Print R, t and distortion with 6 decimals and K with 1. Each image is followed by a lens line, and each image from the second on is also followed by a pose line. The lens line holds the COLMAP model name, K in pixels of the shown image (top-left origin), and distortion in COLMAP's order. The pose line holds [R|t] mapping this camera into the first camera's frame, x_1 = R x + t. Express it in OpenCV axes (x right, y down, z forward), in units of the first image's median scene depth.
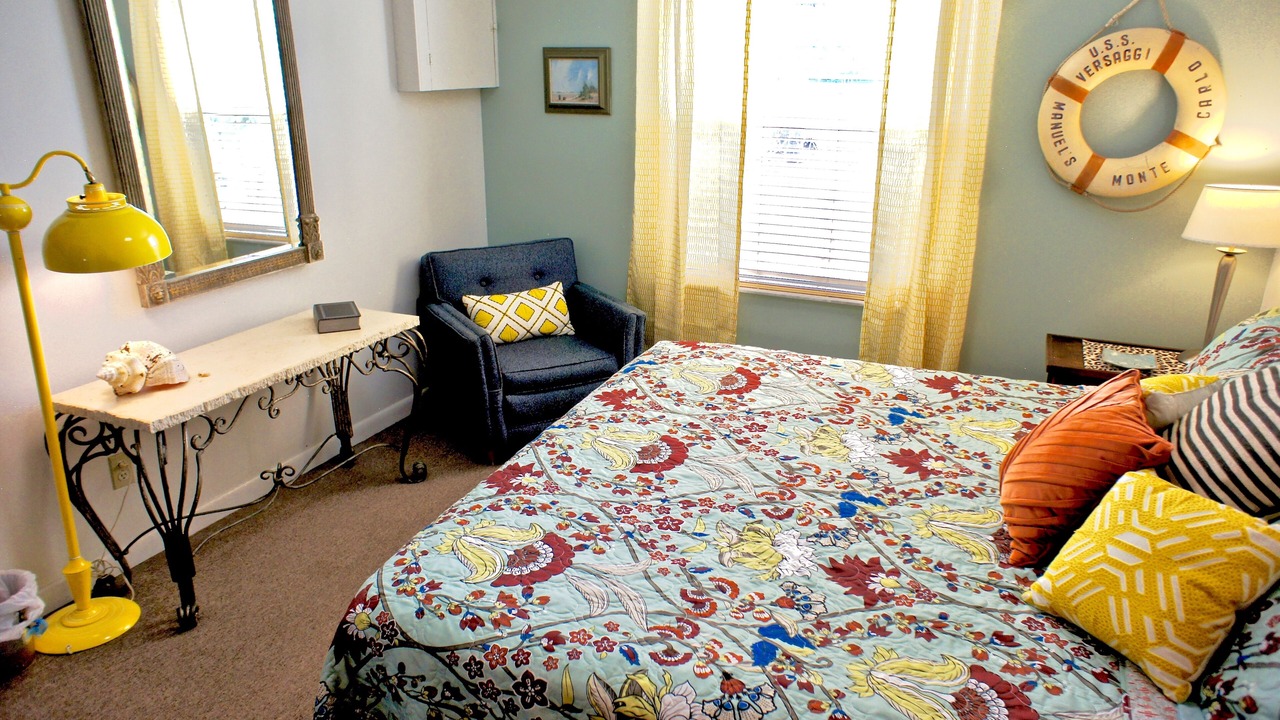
lens RADIAL K [[826.4, 0, 640.0], [0, 826.4, 360.0], [0, 0, 1]] dist [-0.062259, 0.074401]
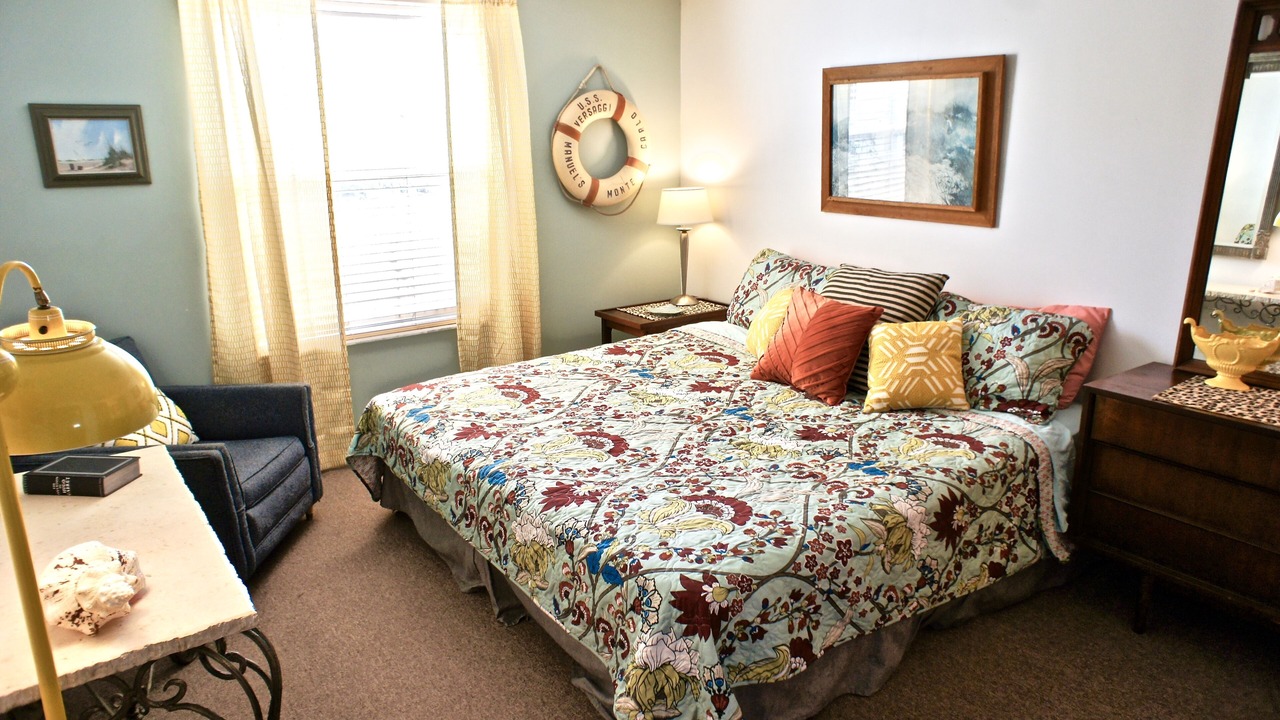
lens RADIAL K [[826.4, 0, 640.0], [0, 826.4, 360.0], [0, 0, 1]] dist [-0.062259, 0.074401]
pose [[0.533925, -0.248603, 0.808159, -0.851466], [0.301803, 0.948873, 0.092497, -0.086629], [-0.789835, 0.194518, 0.581656, 0.249665]]
